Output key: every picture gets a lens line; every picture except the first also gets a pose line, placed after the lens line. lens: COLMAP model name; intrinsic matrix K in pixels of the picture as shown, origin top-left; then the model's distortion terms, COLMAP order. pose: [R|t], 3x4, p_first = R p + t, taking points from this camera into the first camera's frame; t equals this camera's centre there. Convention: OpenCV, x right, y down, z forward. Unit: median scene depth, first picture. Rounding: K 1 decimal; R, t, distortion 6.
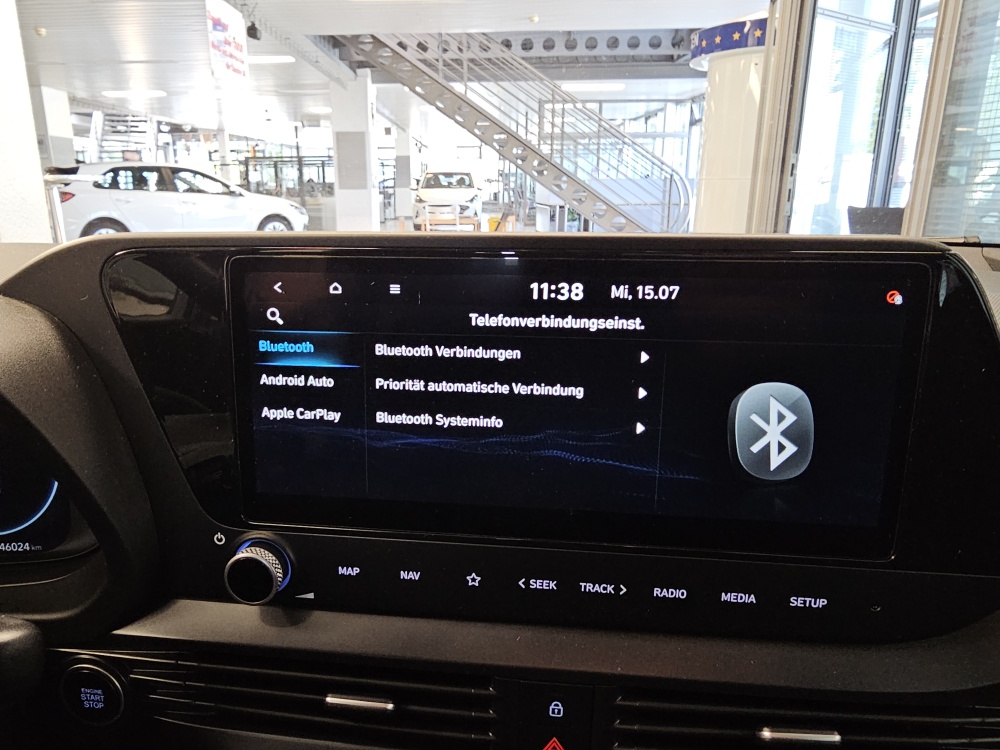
lens RADIAL K [[686.9, 0, 450.1], [0, 686.9, 375.2], [0, 0, 1]] dist [0.003285, -0.000007]
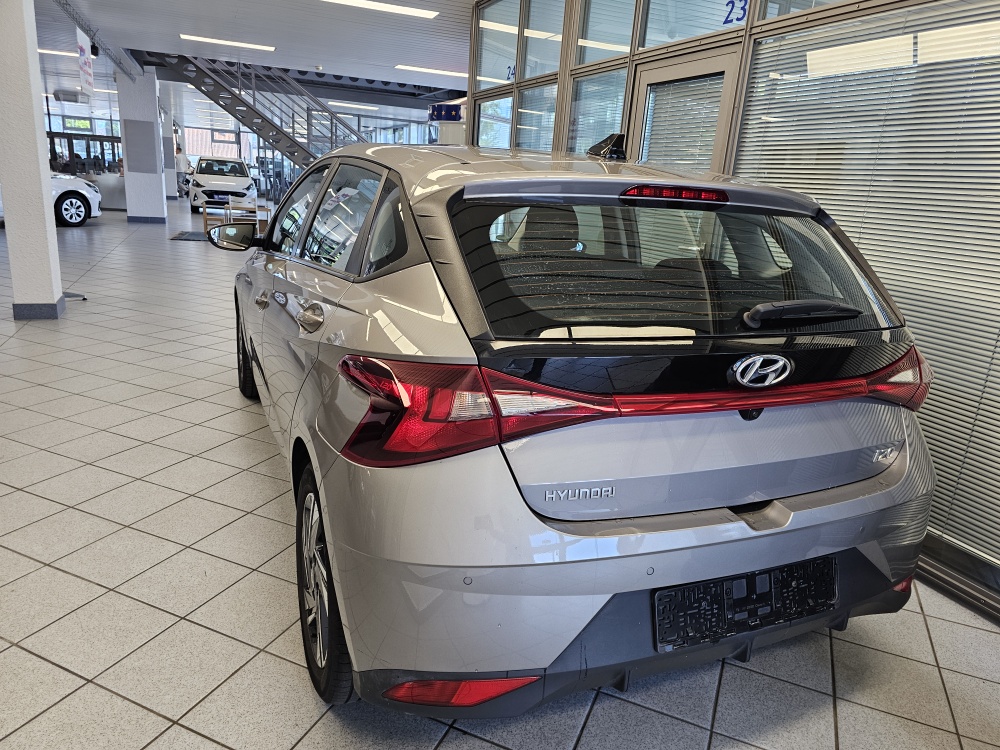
lens RADIAL K [[679.1, 0, 500.0], [0, 679.1, 375.0], [0, 0, 1]] dist [0.068066, -0.091783]
pose [[0.909092, -0.041998, 0.414474, -0.118478], [0.034691, 0.999082, 0.025145, 0.064599], [-0.415149, -0.008481, 0.909714, -0.336173]]
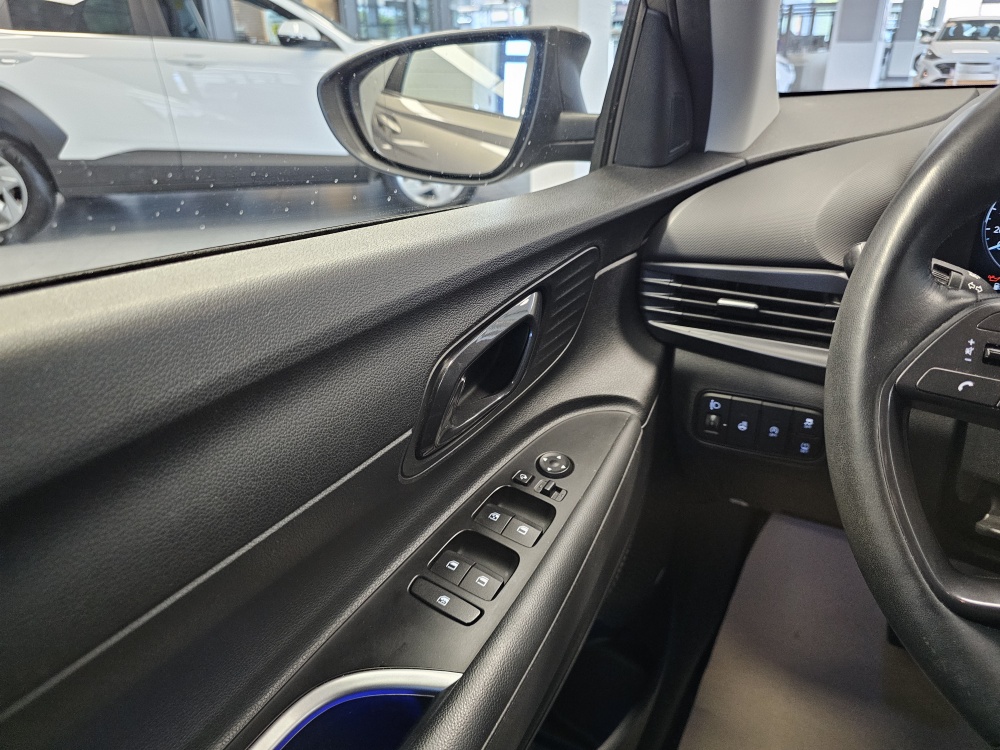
lens RADIAL K [[689.5, 0, 500.0], [0, 689.5, 375.0], [0, 0, 1]] dist [0.022807, -0.033334]
pose [[0.863410, 0.204232, -0.461316, -0.050815], [-0.118502, 0.970913, 0.208049, 0.009440], [0.490388, -0.124964, 0.862498, -0.026974]]
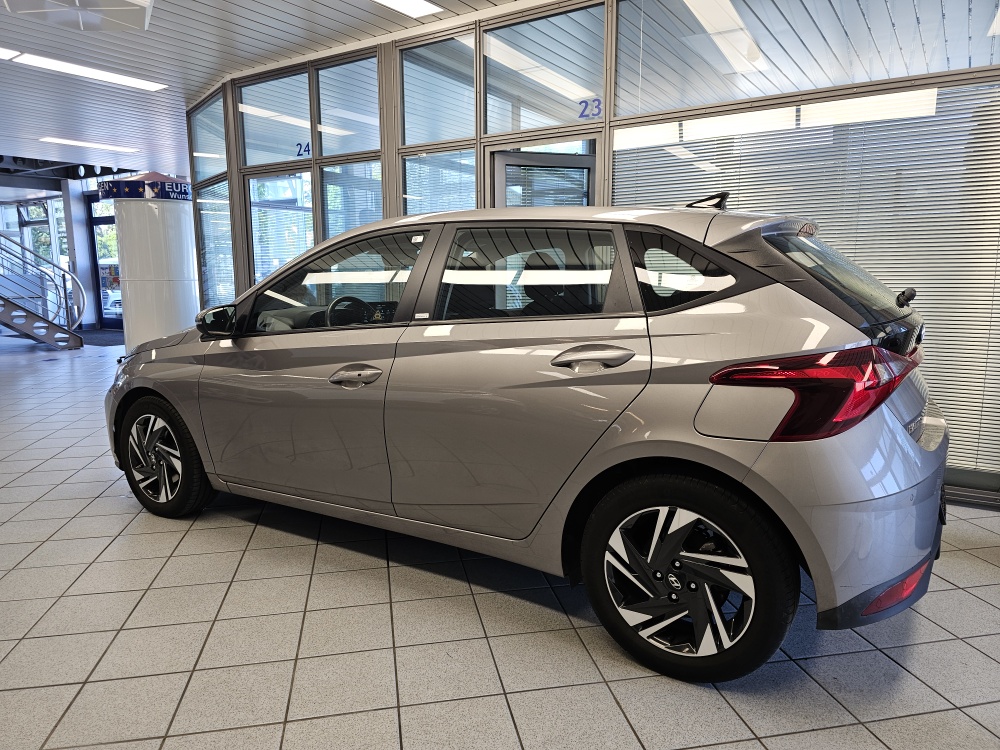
lens RADIAL K [[689.5, 0, 500.0], [0, 689.5, 375.0], [0, 0, 1]] dist [0.022807, -0.033334]
pose [[0.527319, -0.122263, 0.840825, -0.289192], [0.227212, 0.973845, -0.000890, 0.048922], [-0.818724, 0.191515, 0.541306, -0.228126]]
